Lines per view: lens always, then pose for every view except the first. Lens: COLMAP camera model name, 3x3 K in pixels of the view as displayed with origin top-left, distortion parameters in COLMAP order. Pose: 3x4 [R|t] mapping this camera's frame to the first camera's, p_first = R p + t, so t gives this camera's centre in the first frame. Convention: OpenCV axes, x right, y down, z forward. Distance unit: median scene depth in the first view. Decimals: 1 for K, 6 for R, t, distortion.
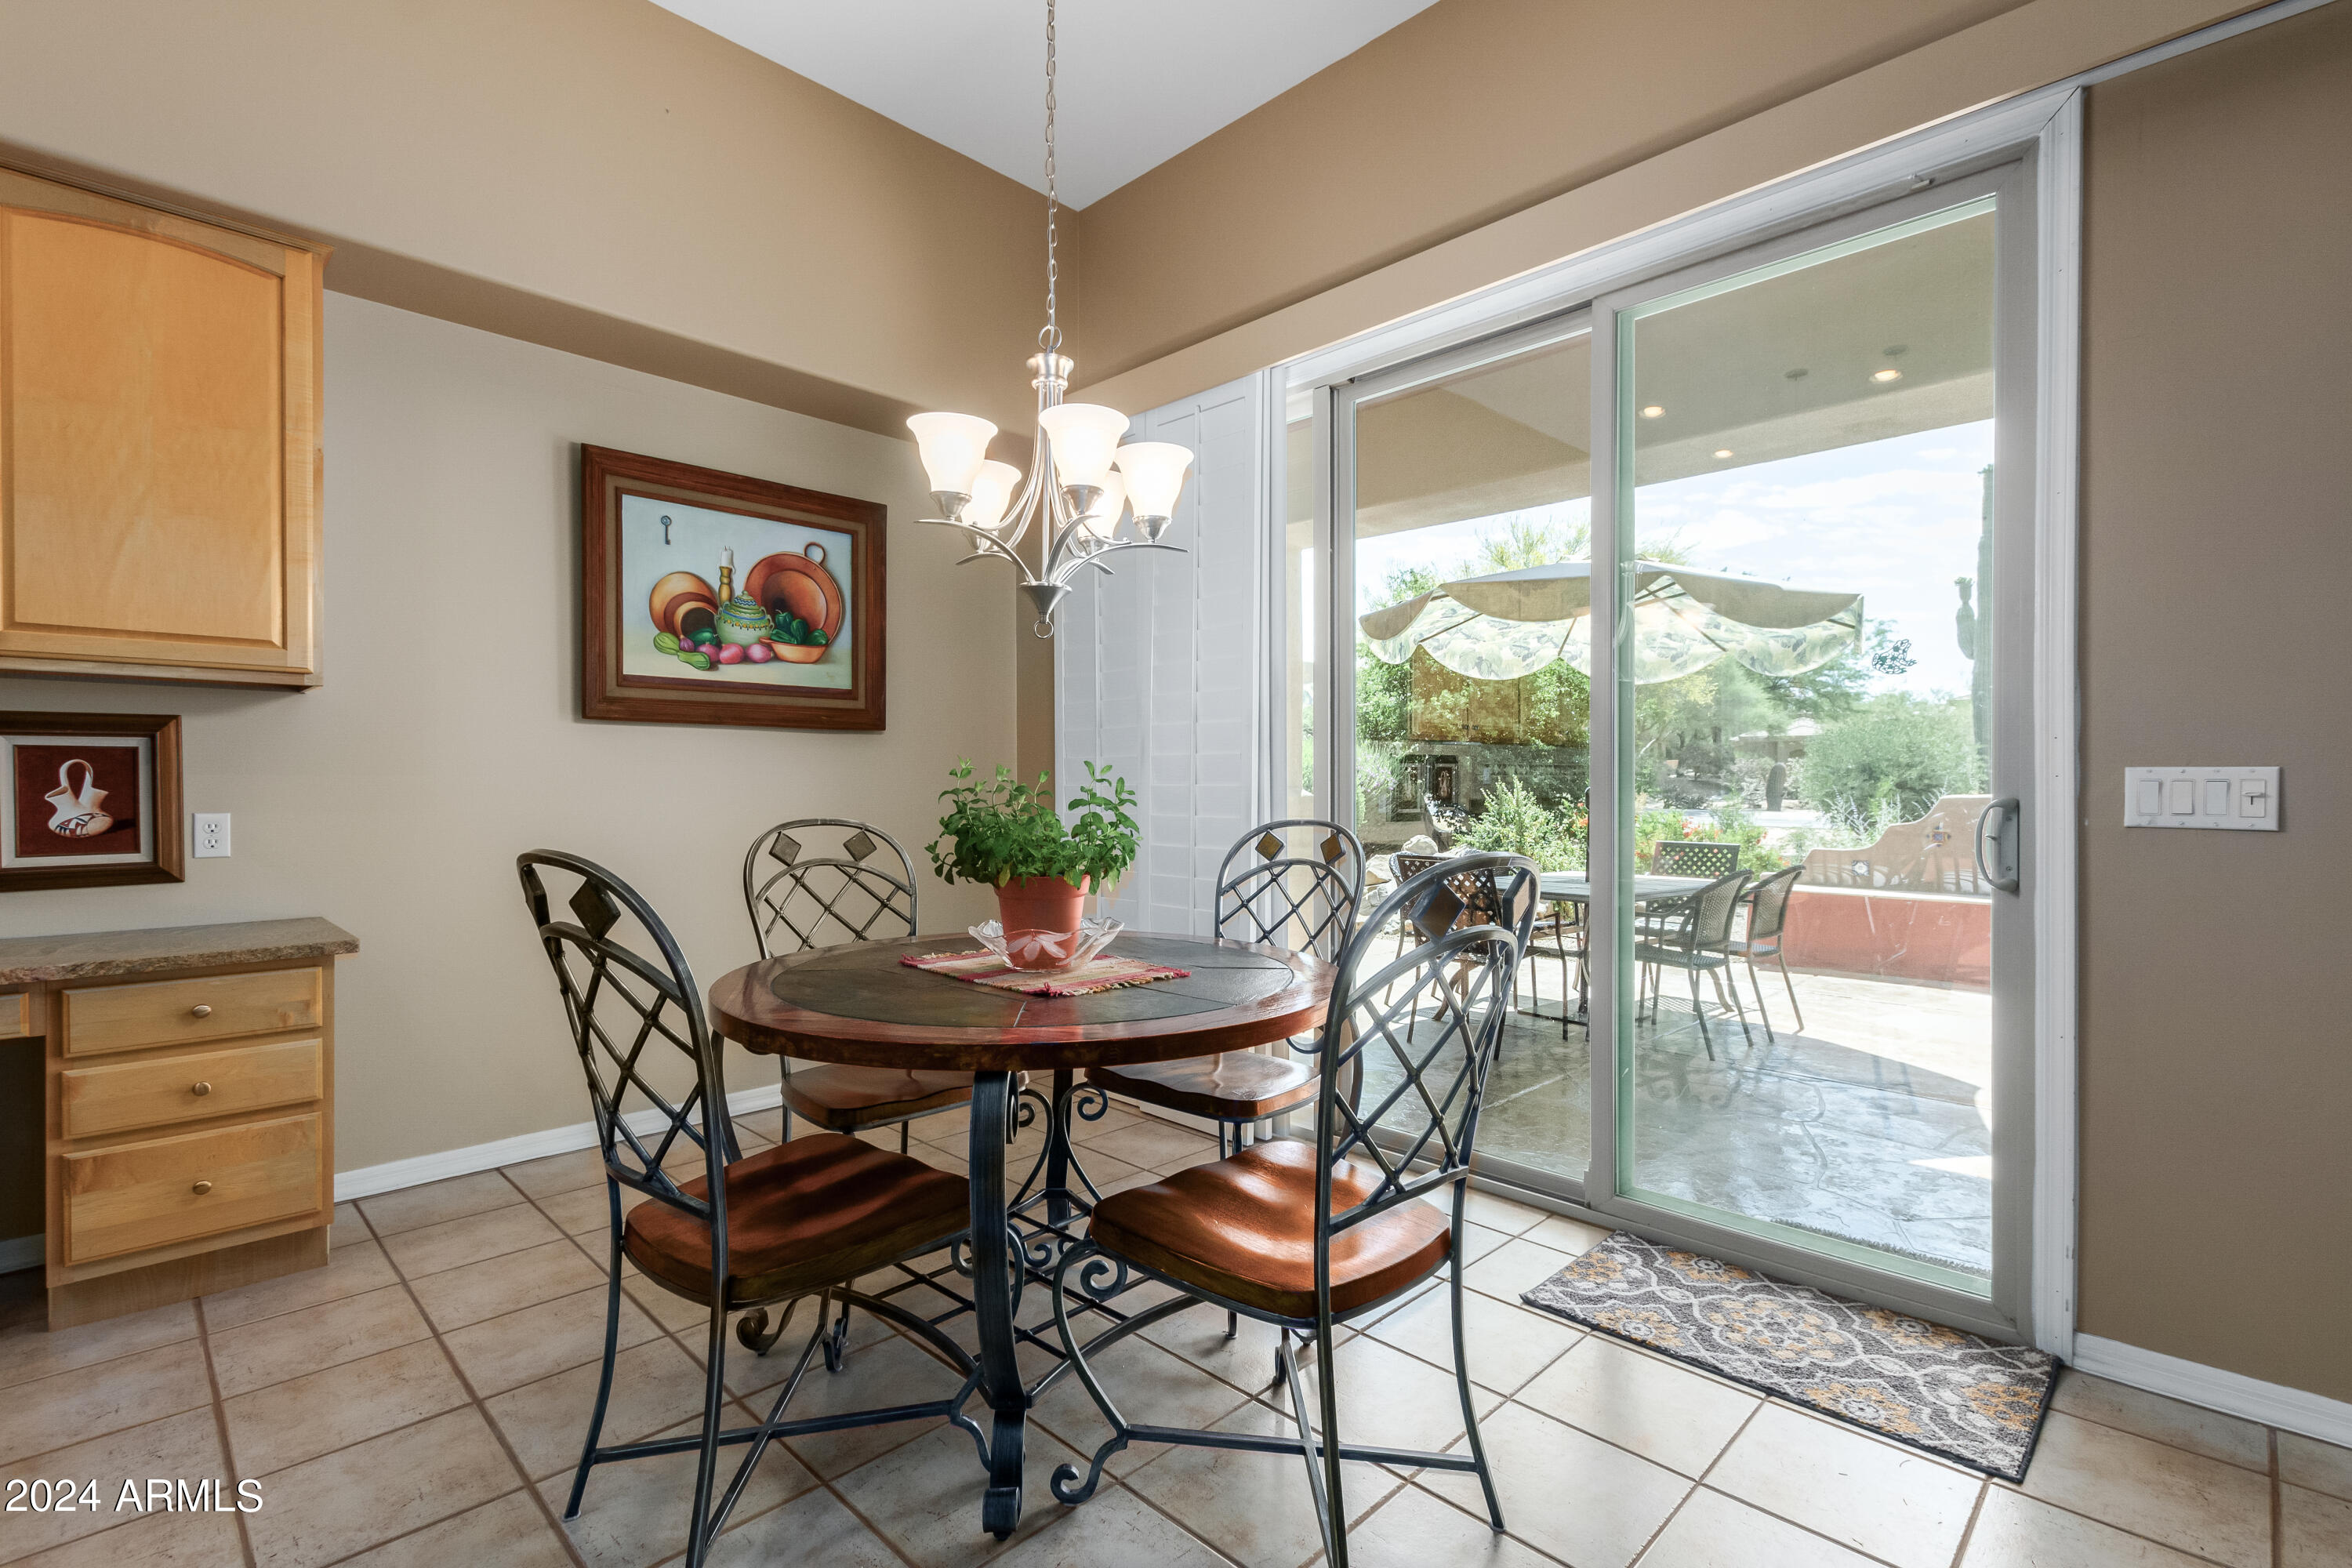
lens RADIAL K [[1087.5, 0, 1181.8], [0, 1087.5, 782.7], [0, 0, 1]] dist [0.008893, -0.002407]
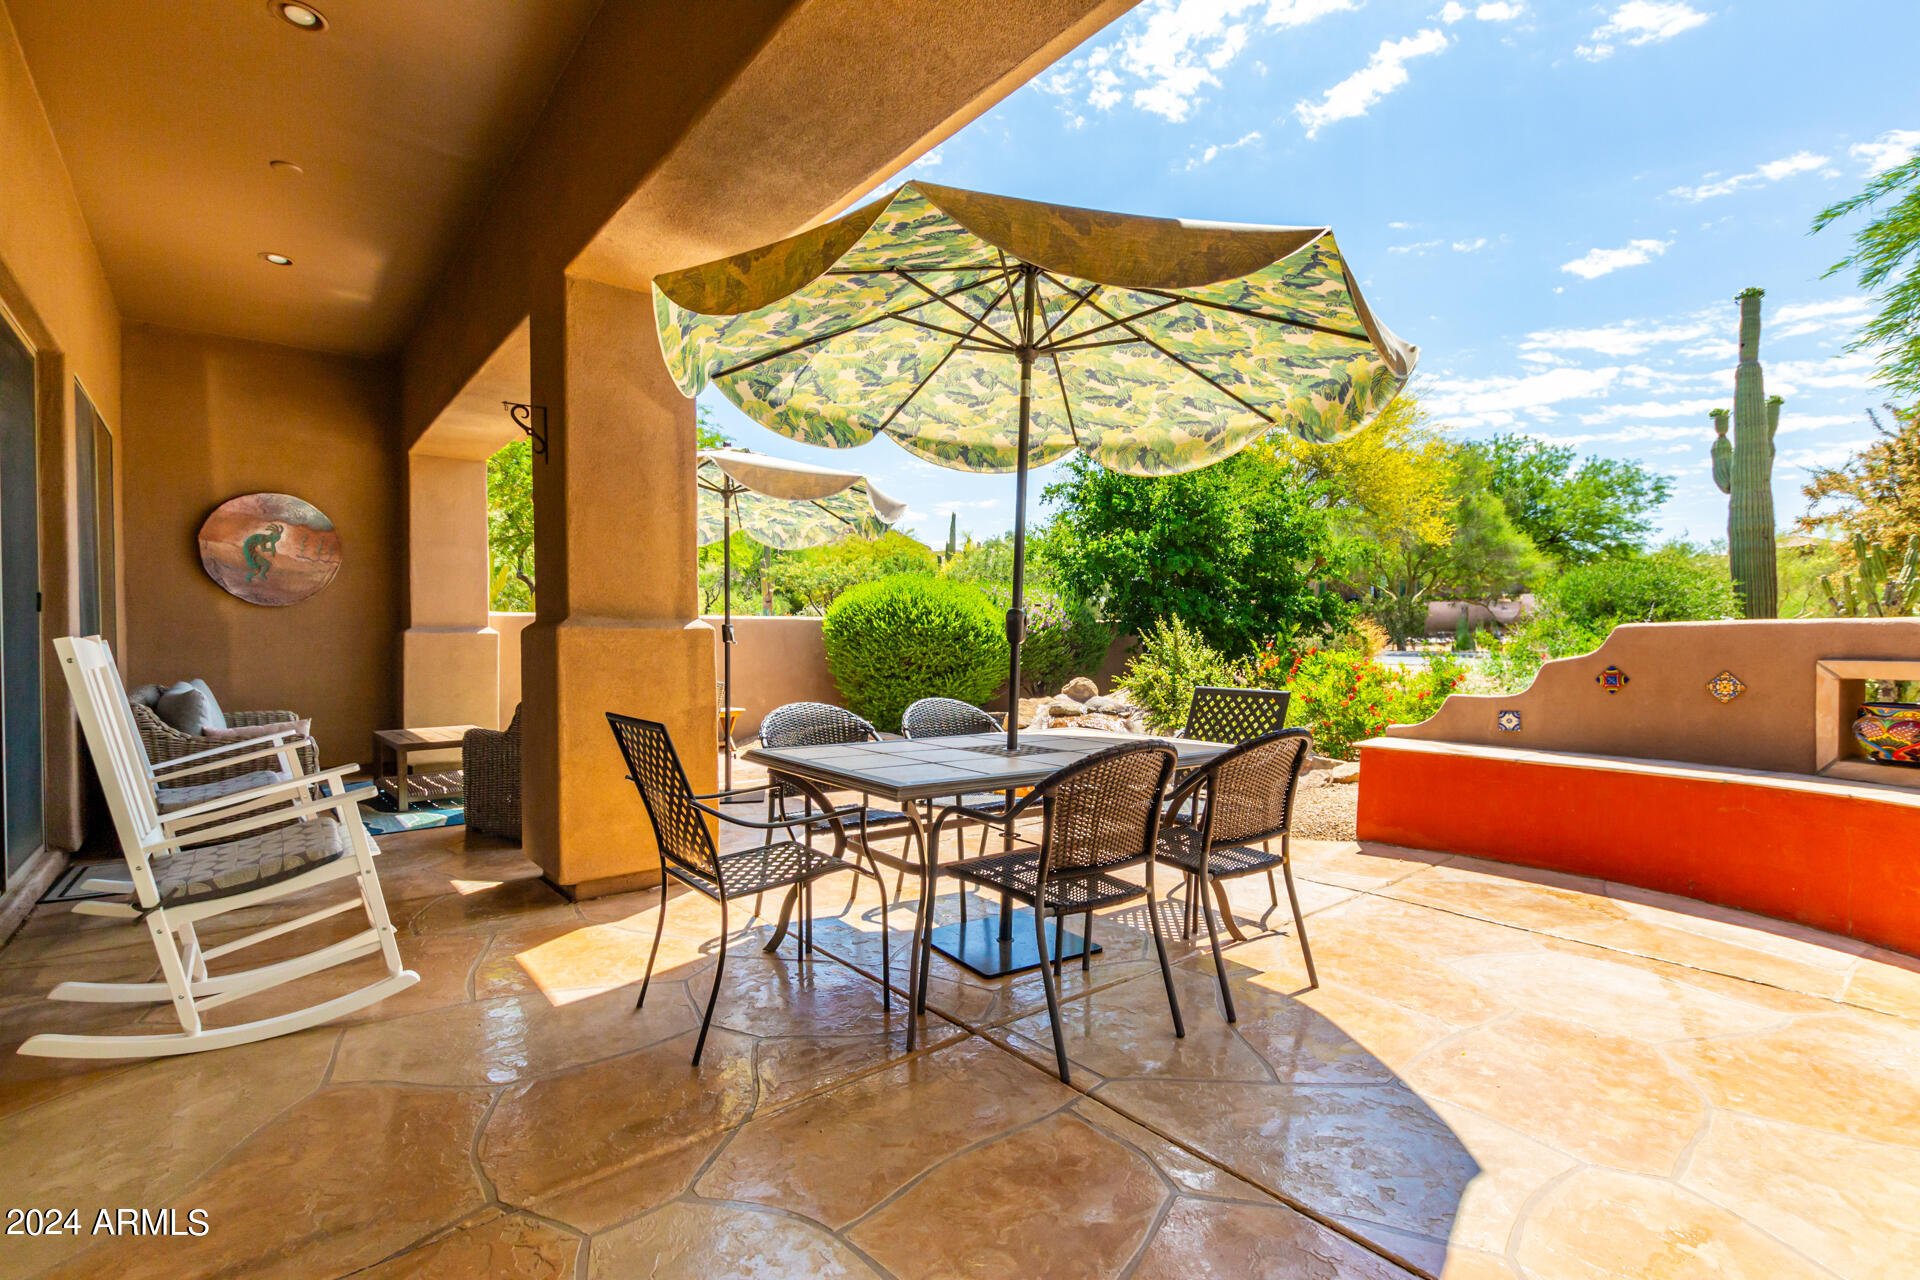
lens RADIAL K [[887.7, 0, 957.3], [0, 887.7, 642.2], [0, 0, 1]] dist [0.008893, -0.002407]
pose [[0.994567, -0.006635, -0.103889, 0.126380], [0.007685, 0.999923, 0.009715, 0.006008], [0.103816, -0.010461, 0.994541, 0.142269]]
